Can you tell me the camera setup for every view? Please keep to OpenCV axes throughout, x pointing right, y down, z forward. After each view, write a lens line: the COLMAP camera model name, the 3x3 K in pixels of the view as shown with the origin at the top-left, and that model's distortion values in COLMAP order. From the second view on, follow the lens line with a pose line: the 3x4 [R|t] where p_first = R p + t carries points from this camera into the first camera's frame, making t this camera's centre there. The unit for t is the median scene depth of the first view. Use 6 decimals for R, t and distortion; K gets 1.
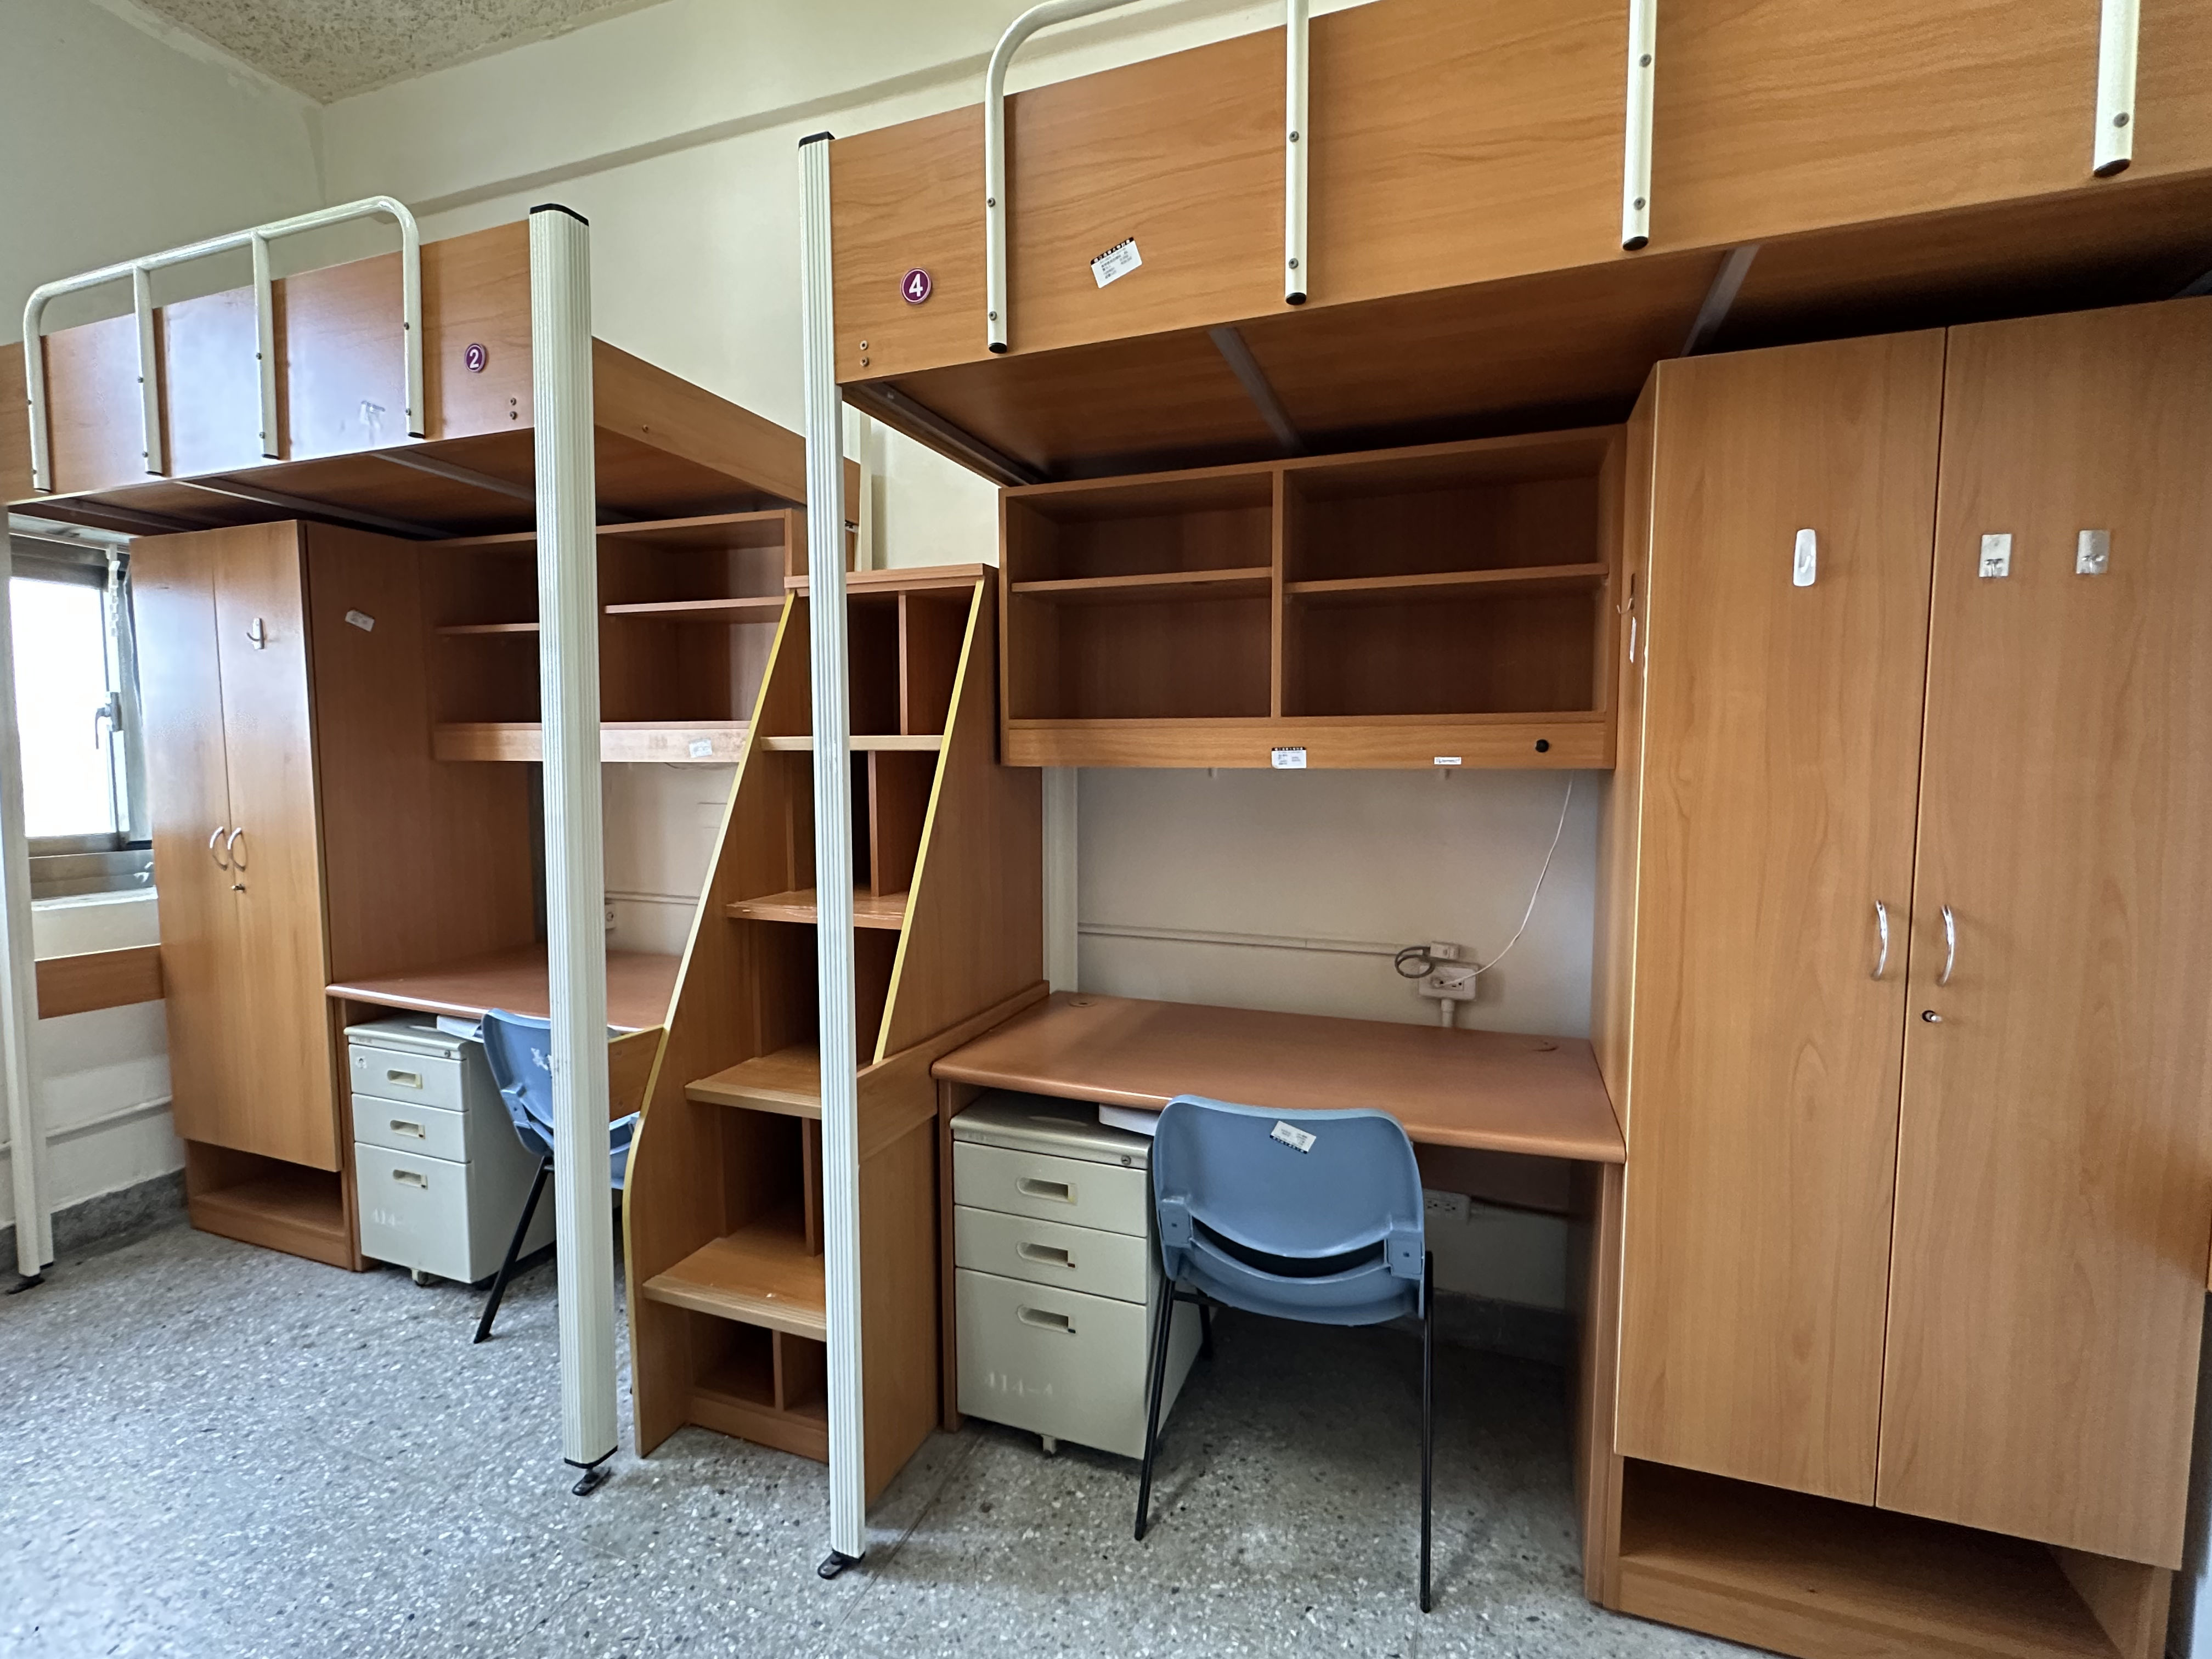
lens RADIAL K [[1023.0, 0, 1106.7], [0, 1023.0, 827.2], [0, 0, 1]] dist [-0.001081, 0.000032]
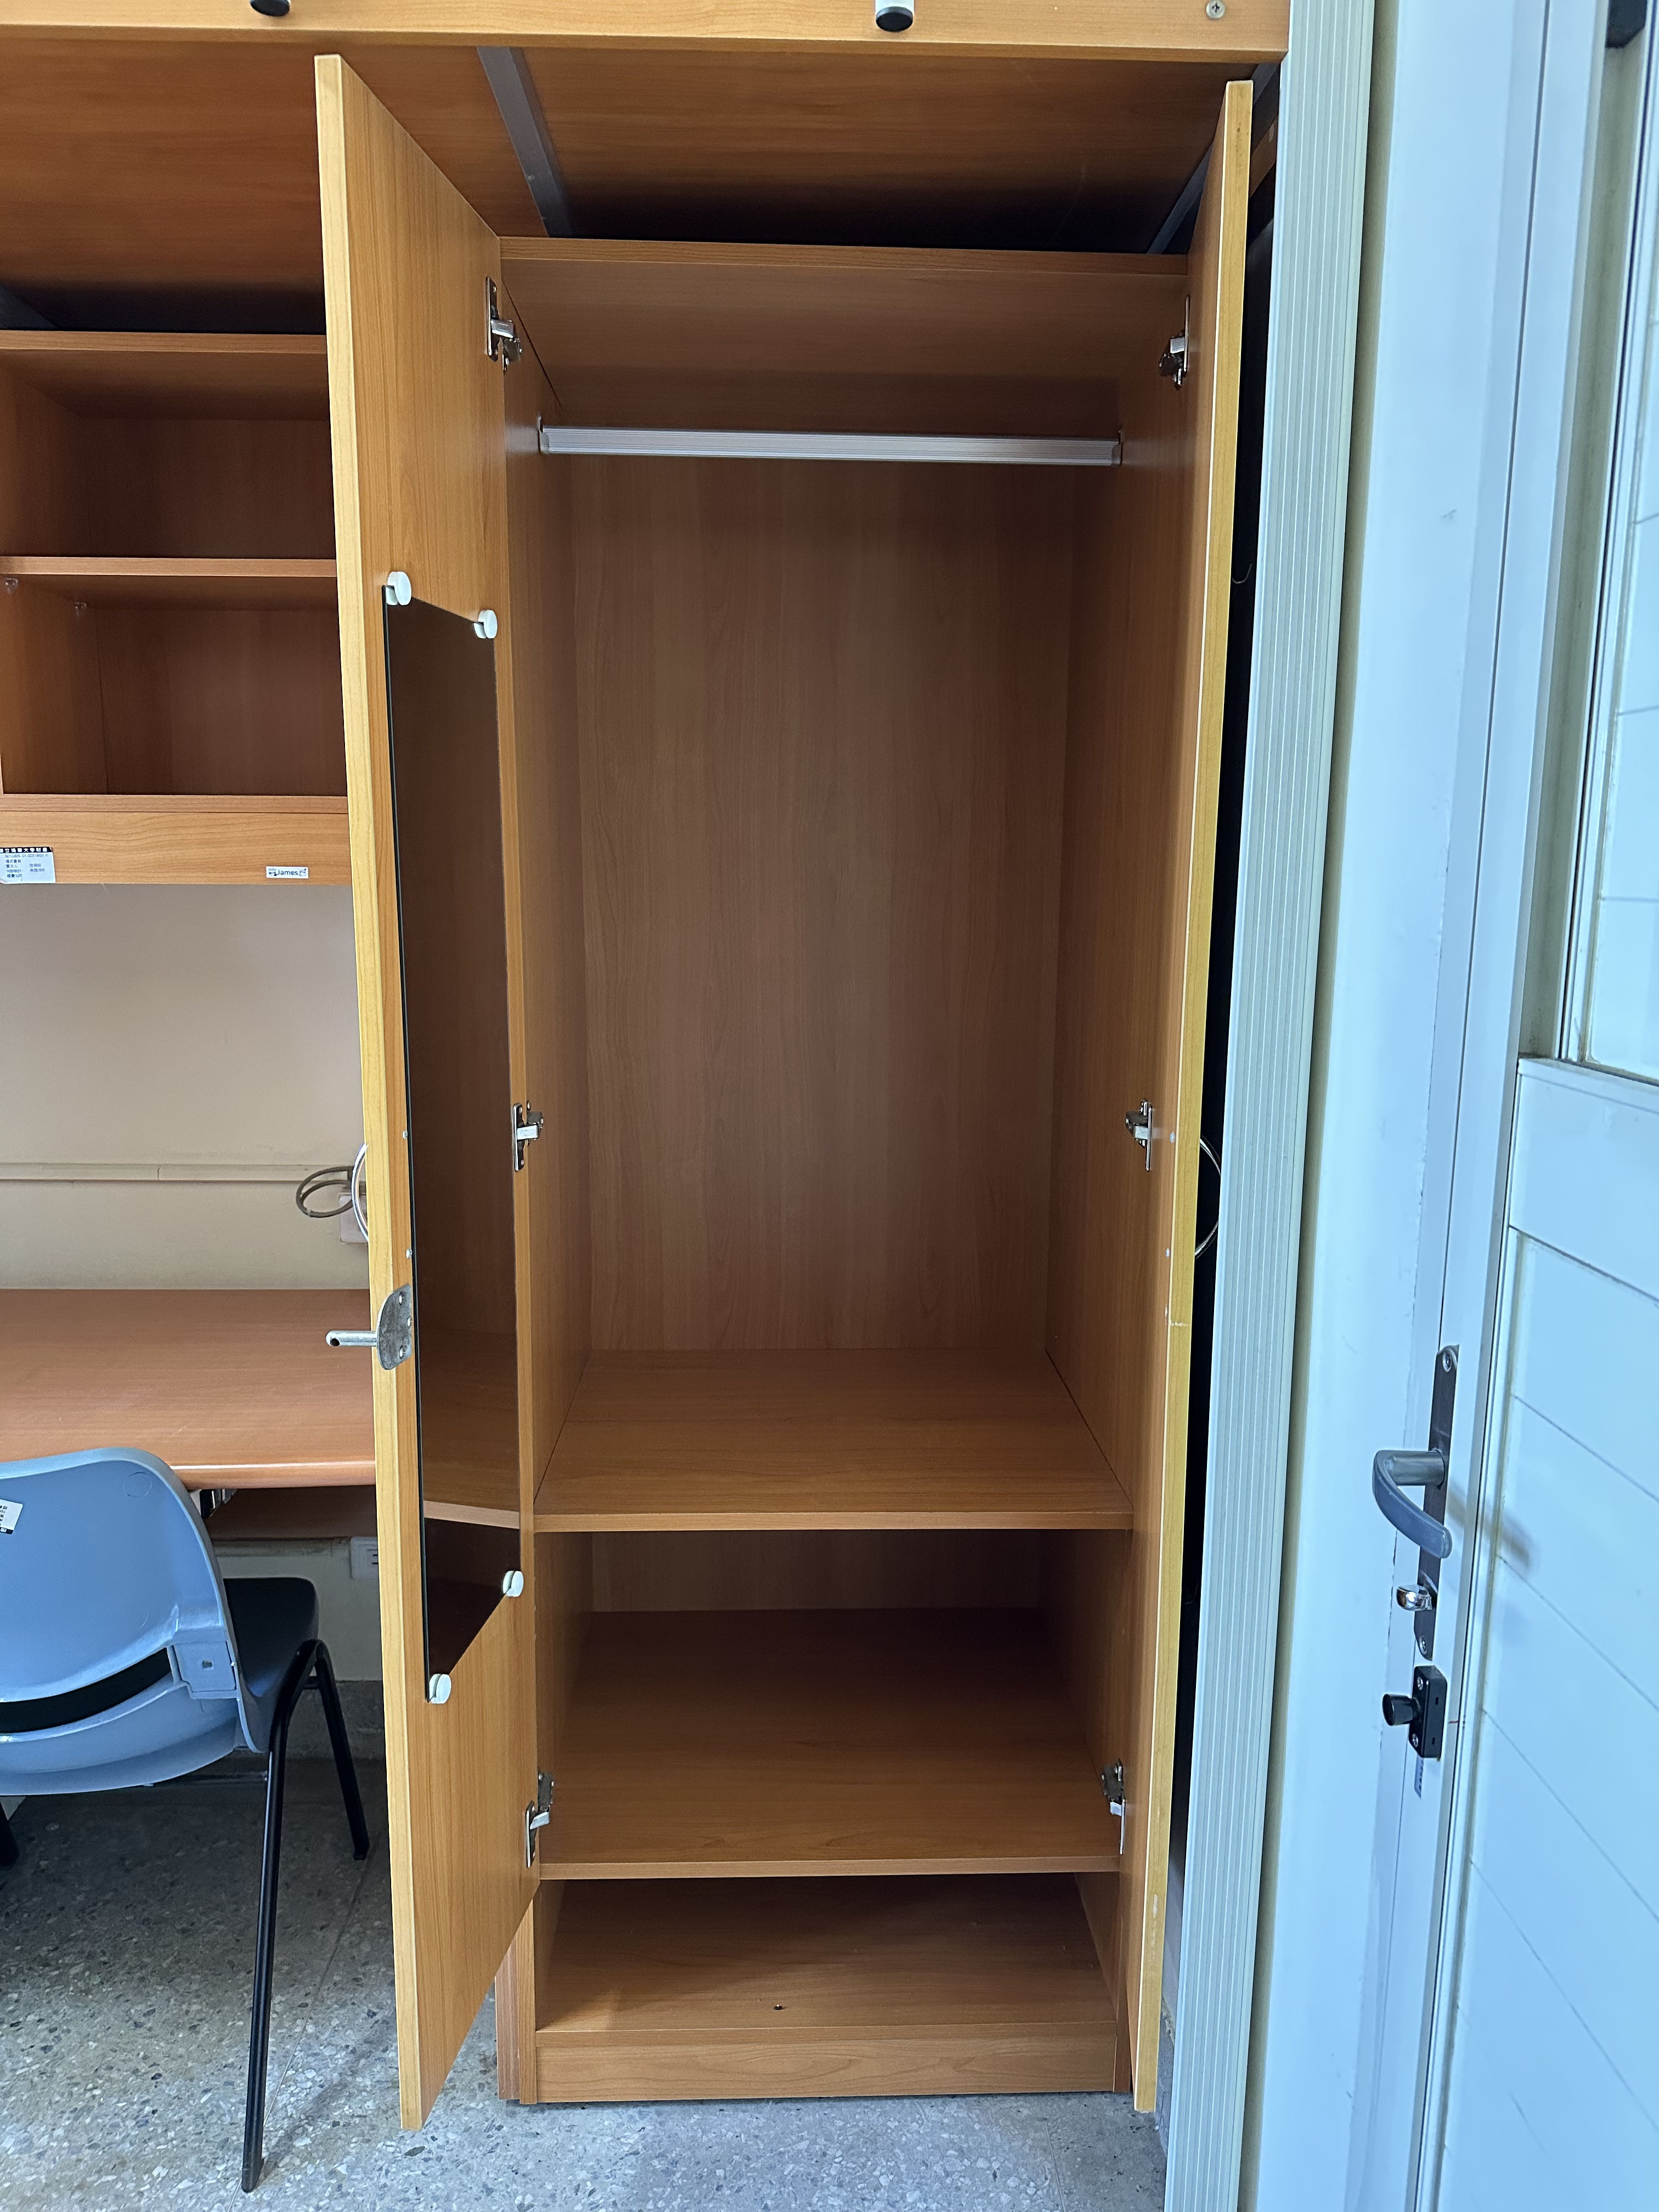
lens RADIAL K [[1573.9, 0, 829.4], [0, 1573.9, 1108.8], [0, 0, 1]] dist [0.002370, 0.000894]
pose [[0.923774, -0.051054, 0.379520, 0.290142], [0.017596, 0.995685, 0.091112, -0.003866], [-0.382535, -0.077489, 0.920686, -0.012905]]
